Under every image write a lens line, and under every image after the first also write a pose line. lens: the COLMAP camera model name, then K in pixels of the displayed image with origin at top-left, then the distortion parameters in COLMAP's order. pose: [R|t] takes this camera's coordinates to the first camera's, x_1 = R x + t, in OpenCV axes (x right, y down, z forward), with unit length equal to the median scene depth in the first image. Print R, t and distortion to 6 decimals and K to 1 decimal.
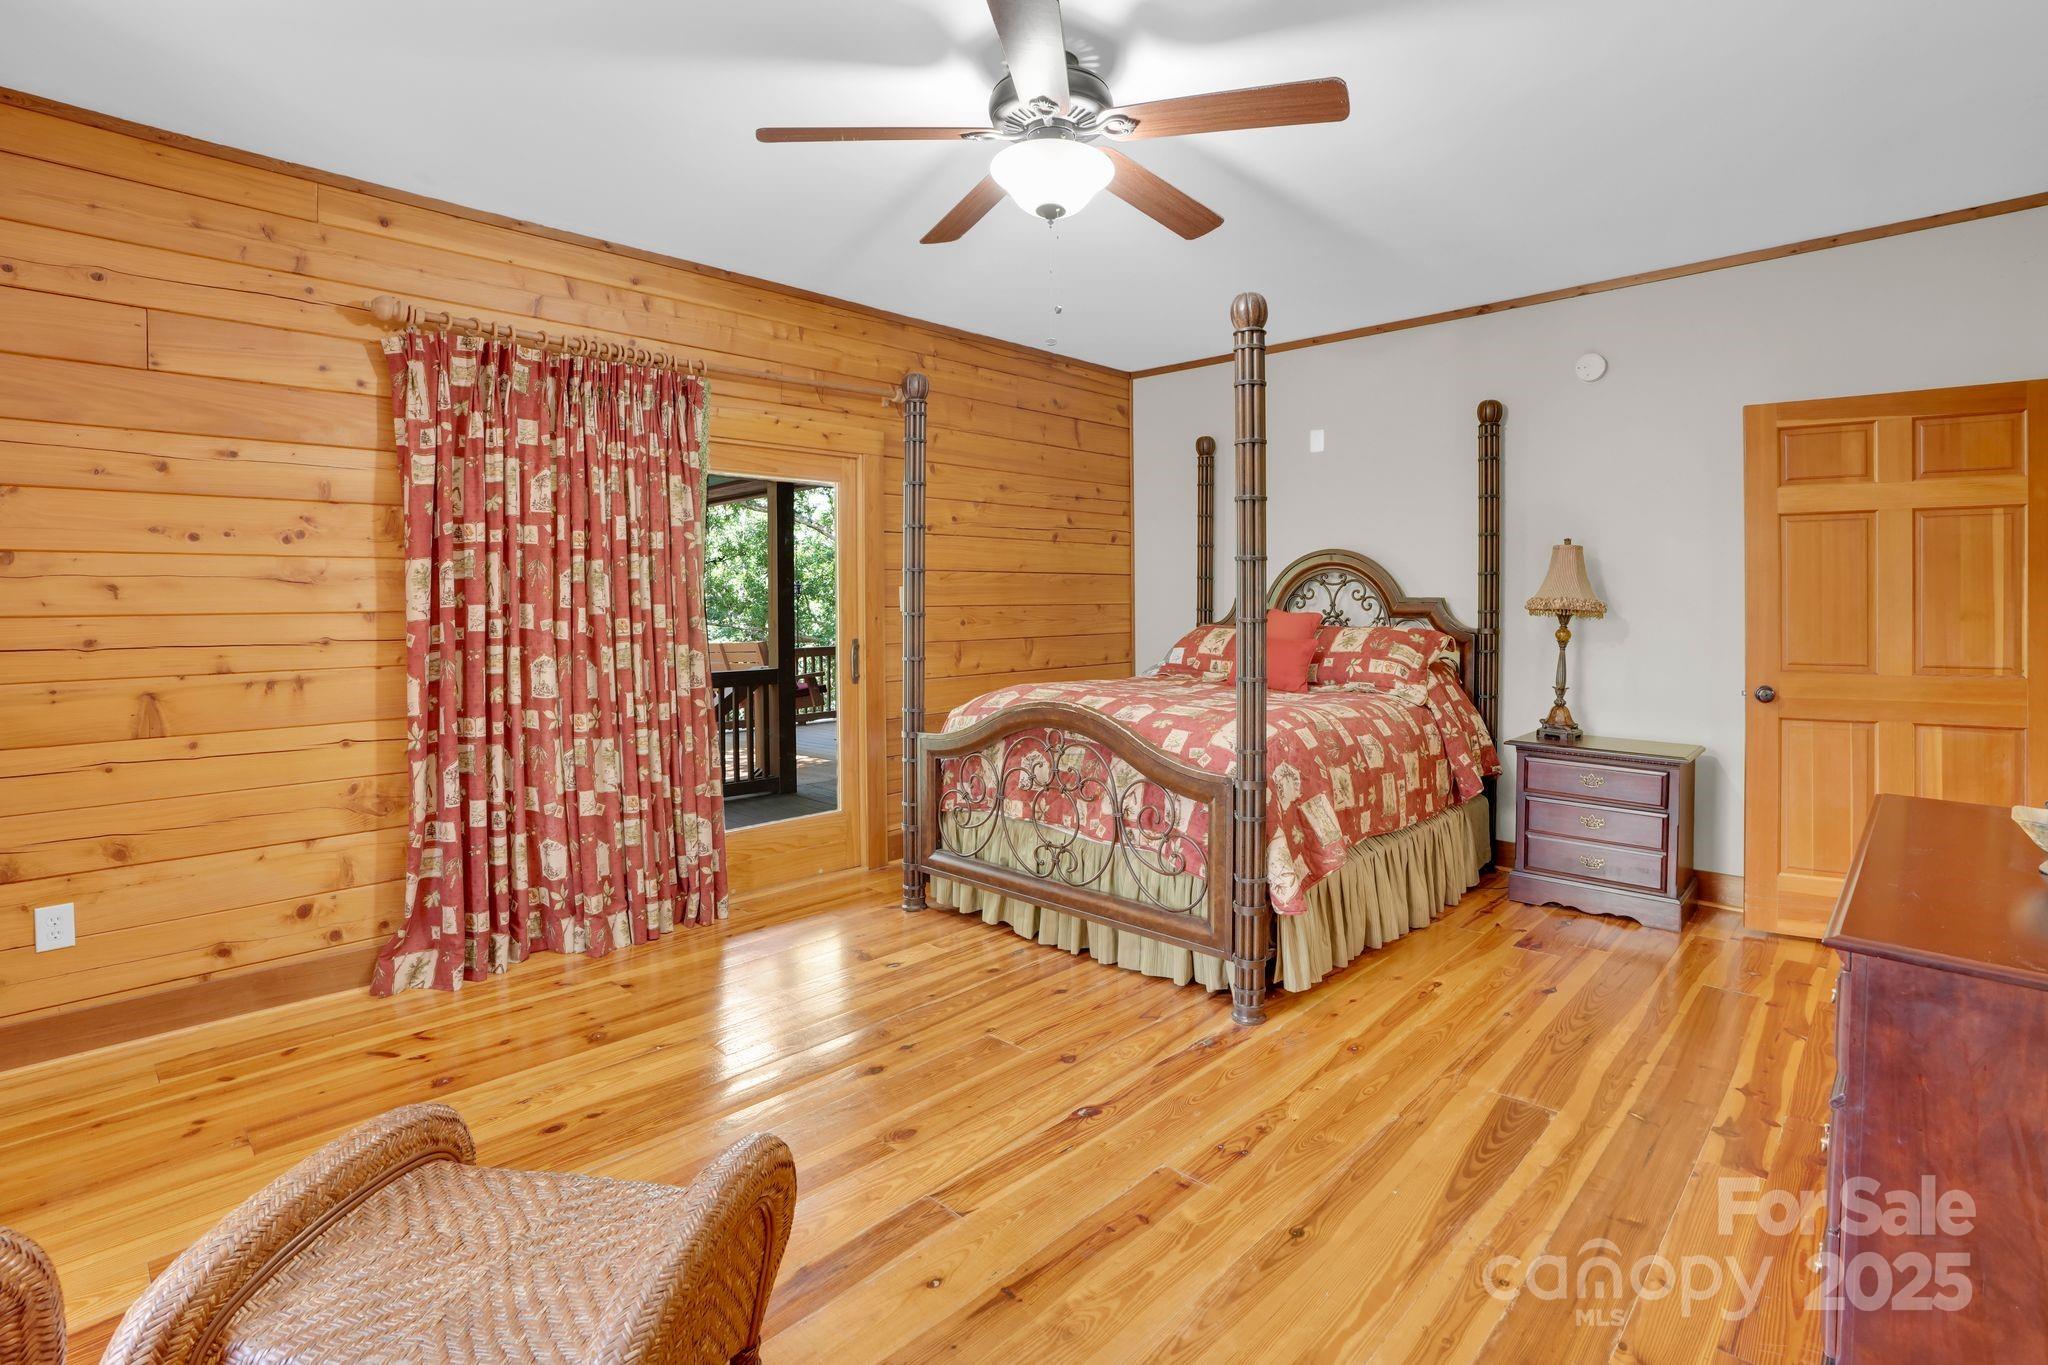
lens RADIAL K [[973.3, 0, 1020.9], [0, 973.3, 610.7], [0, 0, 1]] dist [-0.041644, 0.000431]
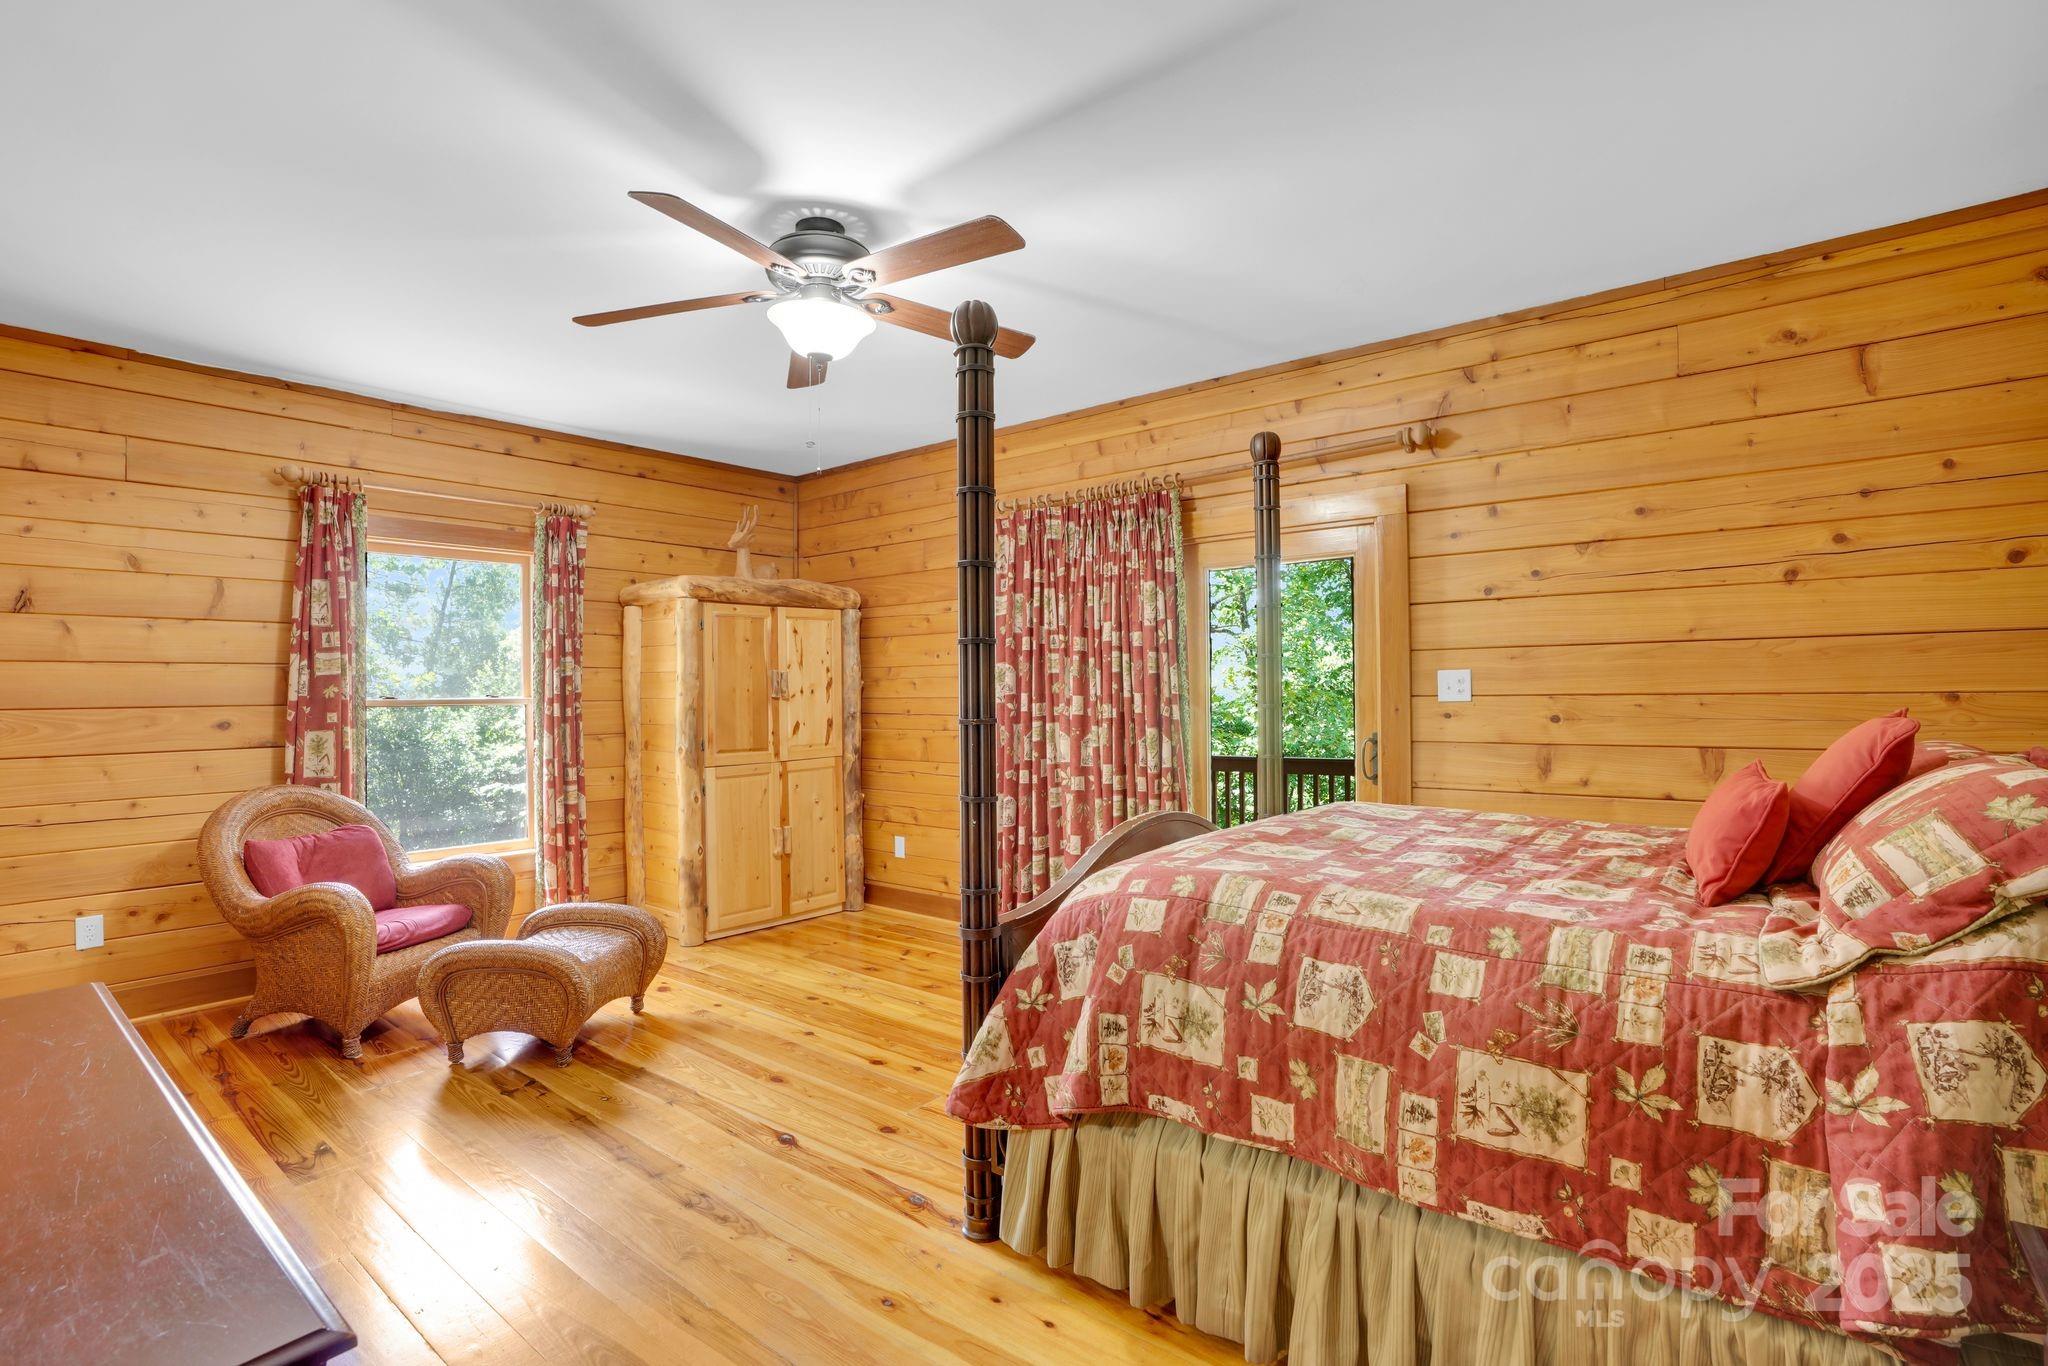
lens RADIAL K [[954.8, 0, 1024.0], [0, 954.8, 683.0], [0, 0, 1]] dist [-0.051393, 0.000178]
pose [[0.098701, -0.004333, -0.995108, 0.751487], [-0.001110, 0.999989, -0.004464, -0.012973], [0.995116, 0.001546, 0.098695, 0.720649]]
